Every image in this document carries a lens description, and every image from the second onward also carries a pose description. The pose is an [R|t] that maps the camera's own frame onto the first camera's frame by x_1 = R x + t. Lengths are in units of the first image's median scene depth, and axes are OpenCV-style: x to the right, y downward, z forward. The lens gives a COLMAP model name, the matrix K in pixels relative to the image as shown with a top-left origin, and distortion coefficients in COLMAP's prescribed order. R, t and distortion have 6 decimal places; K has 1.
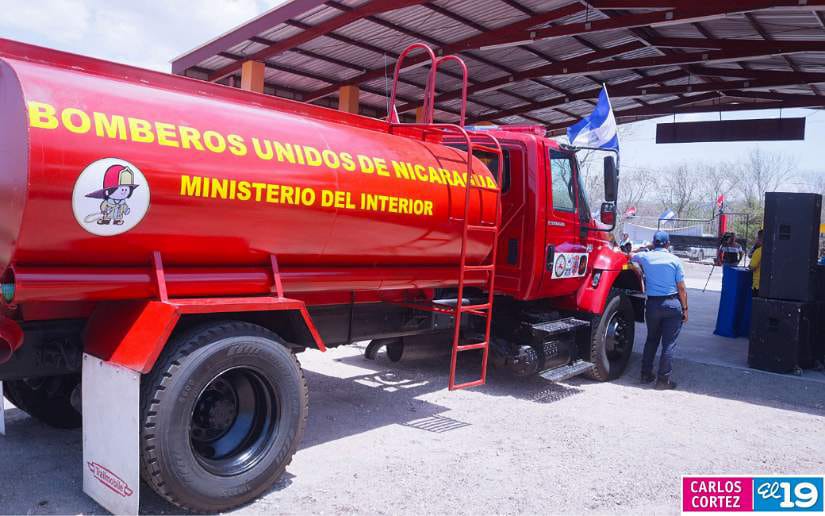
lens RADIAL K [[696.6, 0, 412.5], [0, 696.6, 258.0], [0, 0, 1]] dist [-0.050972, -0.001942]
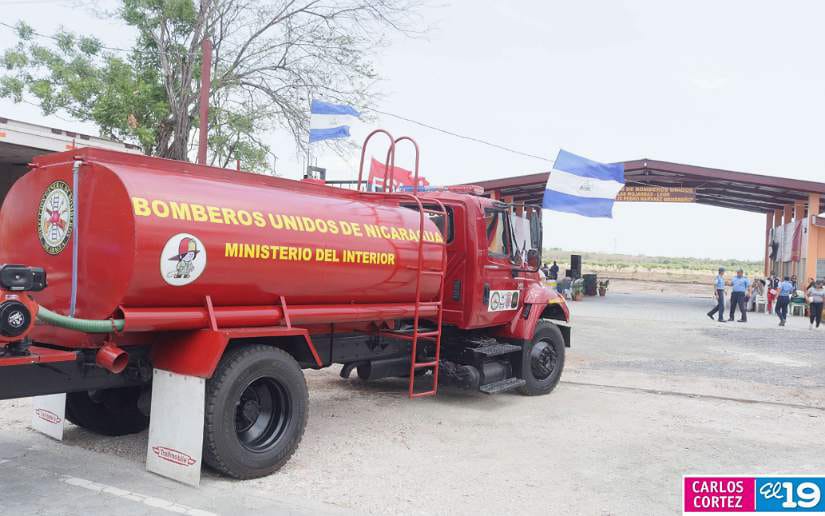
lens RADIAL K [[696.6, 0, 412.5], [0, 696.6, 258.0], [0, 0, 1]] dist [-0.050972, -0.001942]
pose [[0.997335, -0.010673, 0.072169, -0.040409], [0.014432, 0.998555, -0.051771, -0.005694], [-0.071513, 0.052674, 0.996048, -0.397894]]
